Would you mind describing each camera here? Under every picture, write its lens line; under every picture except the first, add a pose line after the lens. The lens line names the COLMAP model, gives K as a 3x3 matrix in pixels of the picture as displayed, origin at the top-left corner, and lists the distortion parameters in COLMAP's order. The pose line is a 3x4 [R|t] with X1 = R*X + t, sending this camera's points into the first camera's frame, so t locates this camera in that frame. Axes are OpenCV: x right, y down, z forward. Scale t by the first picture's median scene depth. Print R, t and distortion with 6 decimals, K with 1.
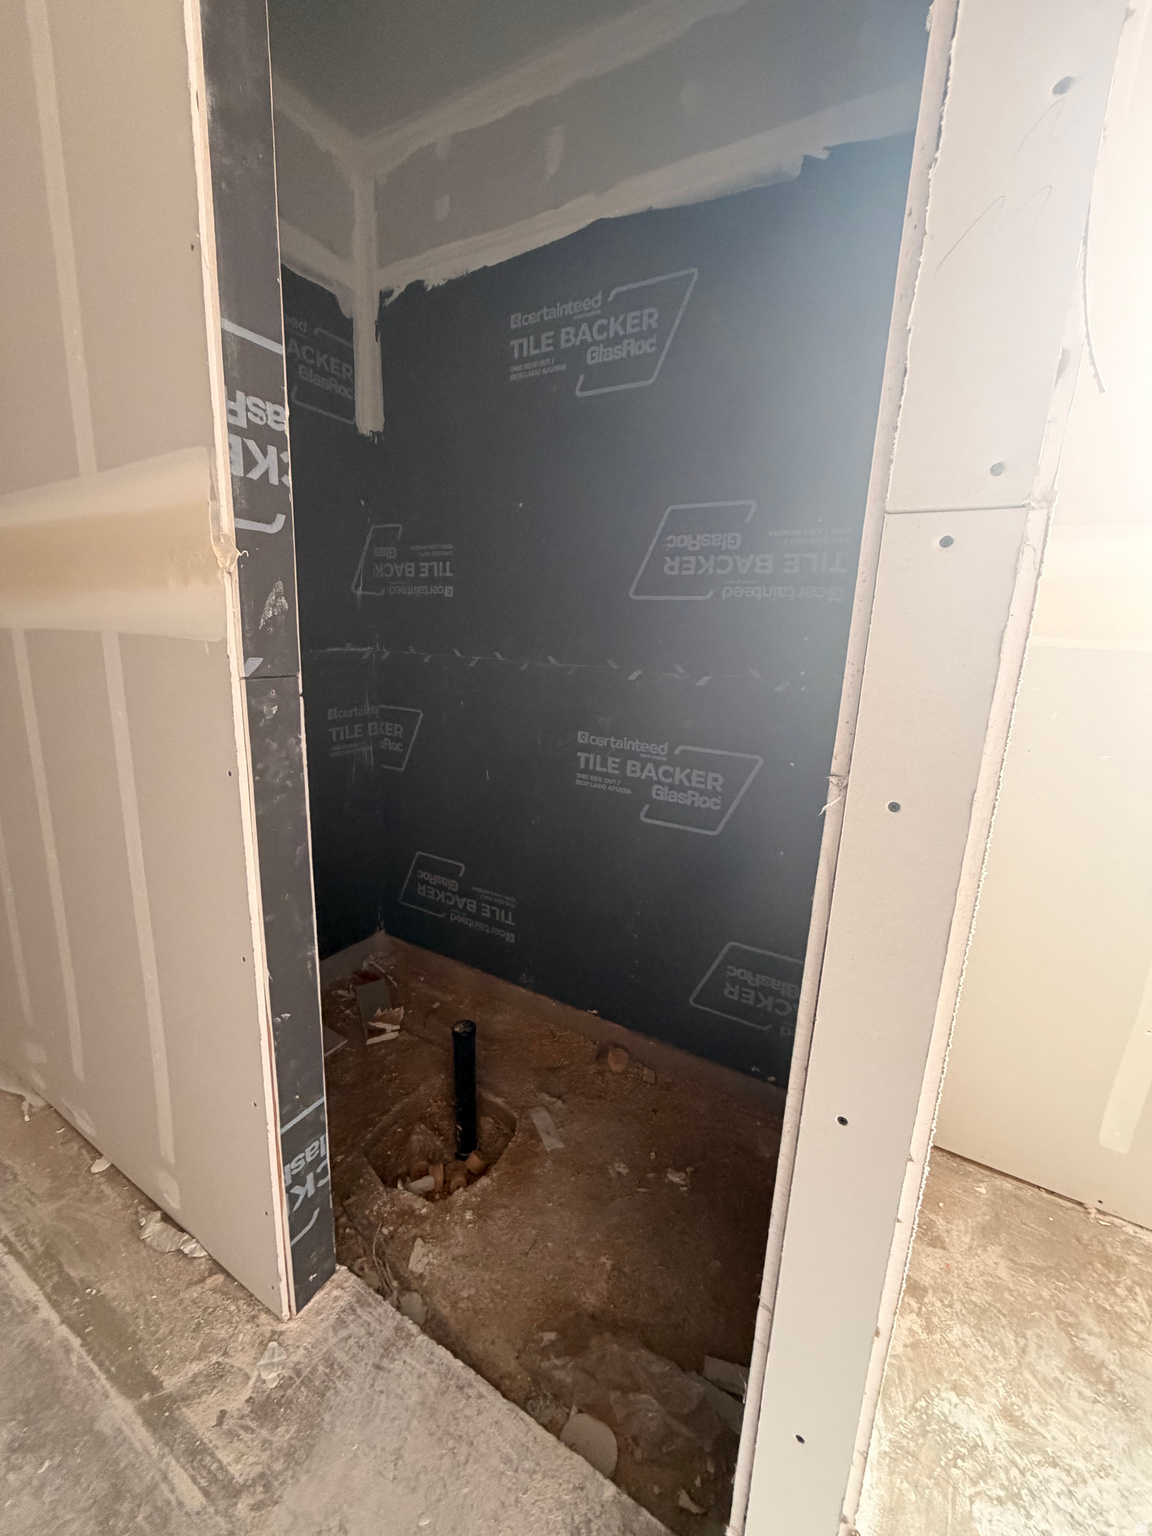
lens RADIAL K [[612.6, 0, 576.9], [0, 612.6, 764.5], [0, 0, 1]] dist [0.003984, 0.000189]
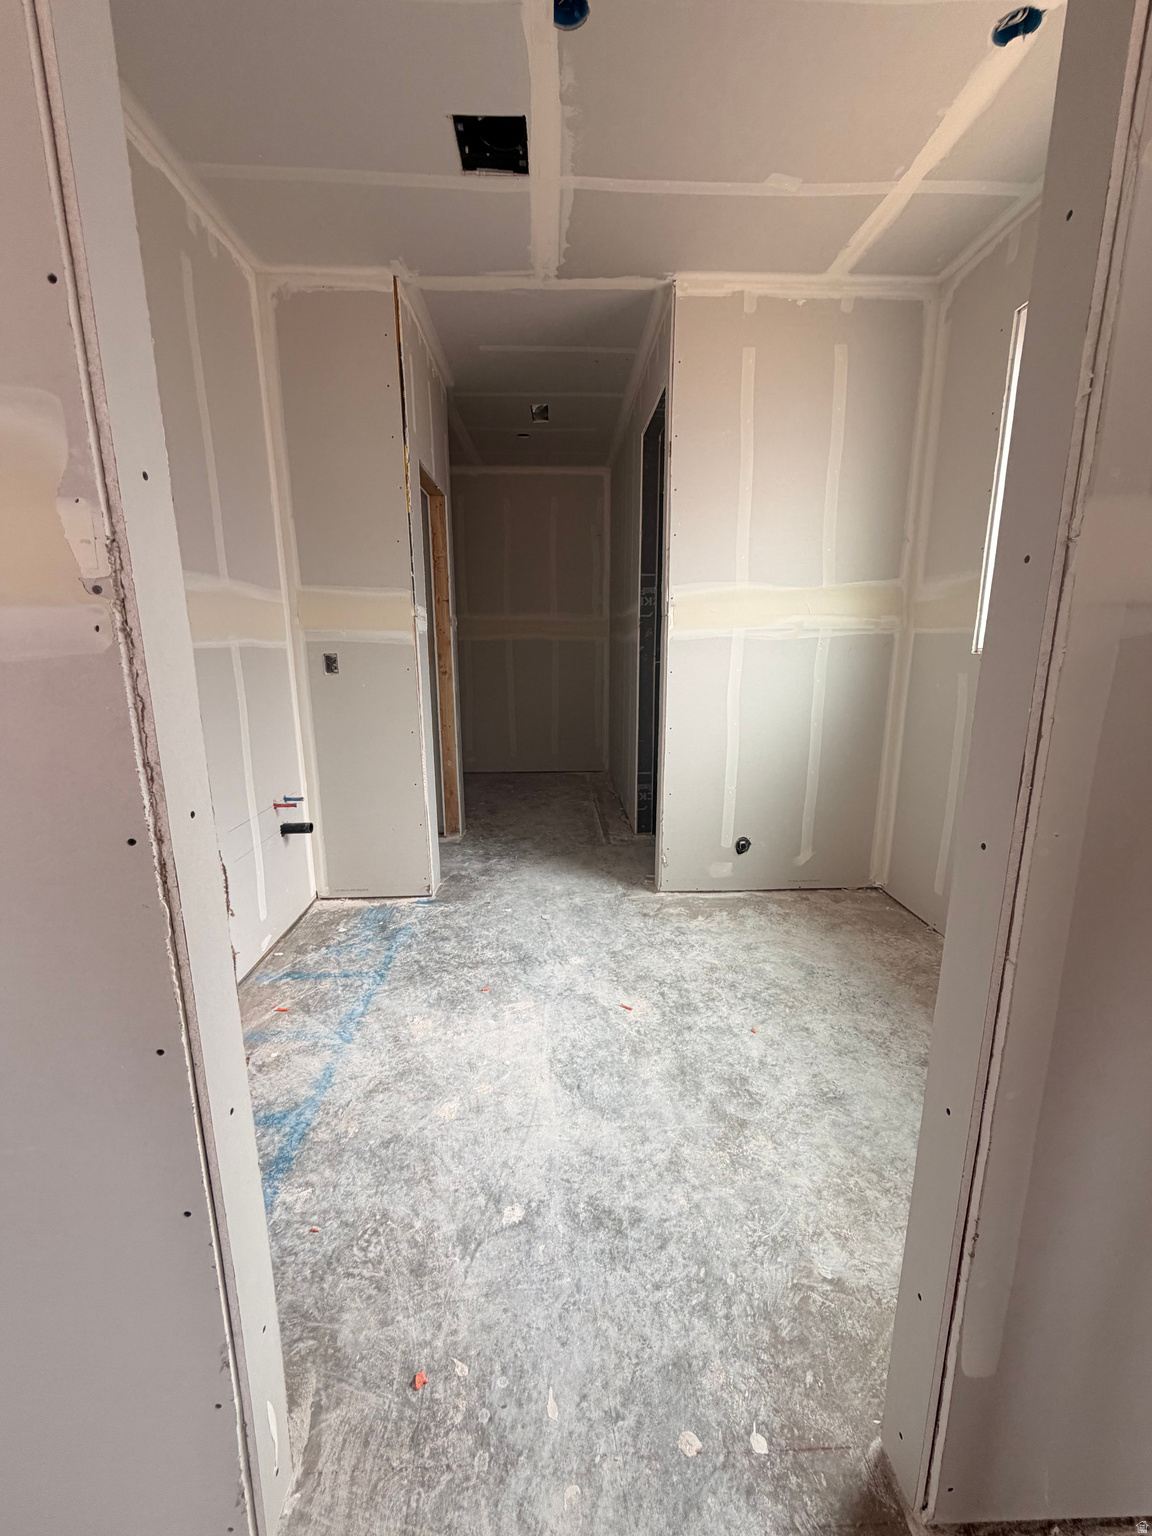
lens RADIAL K [[612.6, 0, 574.6], [0, 612.6, 767.3], [0, 0, 1]] dist [0.003984, 0.000189]
pose [[0.537041, 0.131566, -0.833233, 2.484601], [-0.153237, 0.986544, 0.057008, 0.415916], [0.829522, 0.097066, 0.549975, -1.414051]]
